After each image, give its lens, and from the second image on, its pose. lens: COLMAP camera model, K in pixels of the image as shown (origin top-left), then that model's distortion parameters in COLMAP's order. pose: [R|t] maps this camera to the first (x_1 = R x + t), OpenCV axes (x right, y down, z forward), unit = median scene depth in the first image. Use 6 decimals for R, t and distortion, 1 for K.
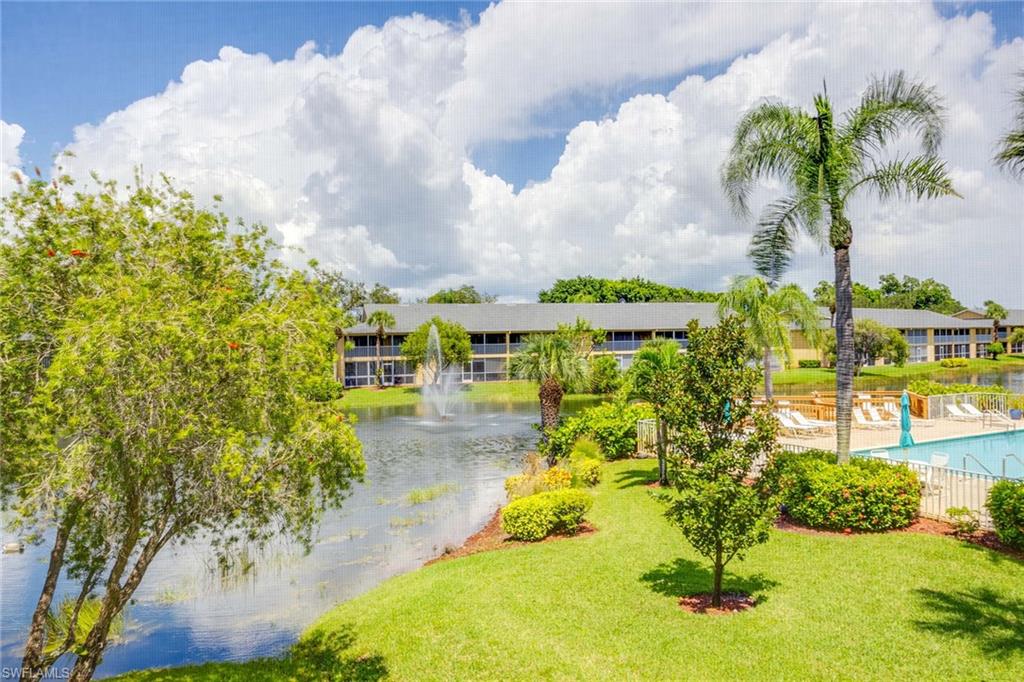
lens RADIAL K [[690.3, 0, 509.1], [0, 690.3, 340.4], [0, 0, 1]] dist [-0.002253, -0.002020]
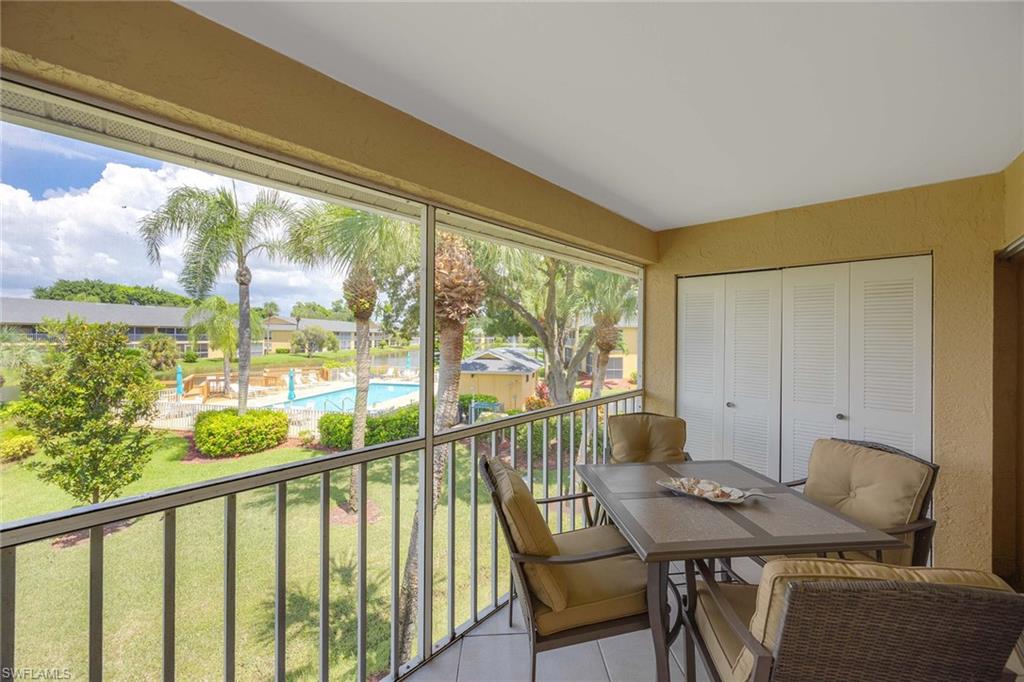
lens RADIAL K [[390.9, 0, 513.1], [0, 390.9, 342.0], [0, 0, 1]] dist [0.001021, 0.000216]
pose [[0.609669, 0.013398, 0.792543, 0.135277], [-0.023639, 0.999720, 0.001285, -0.012472], [-0.792304, -0.019518, 0.609815, -0.086532]]
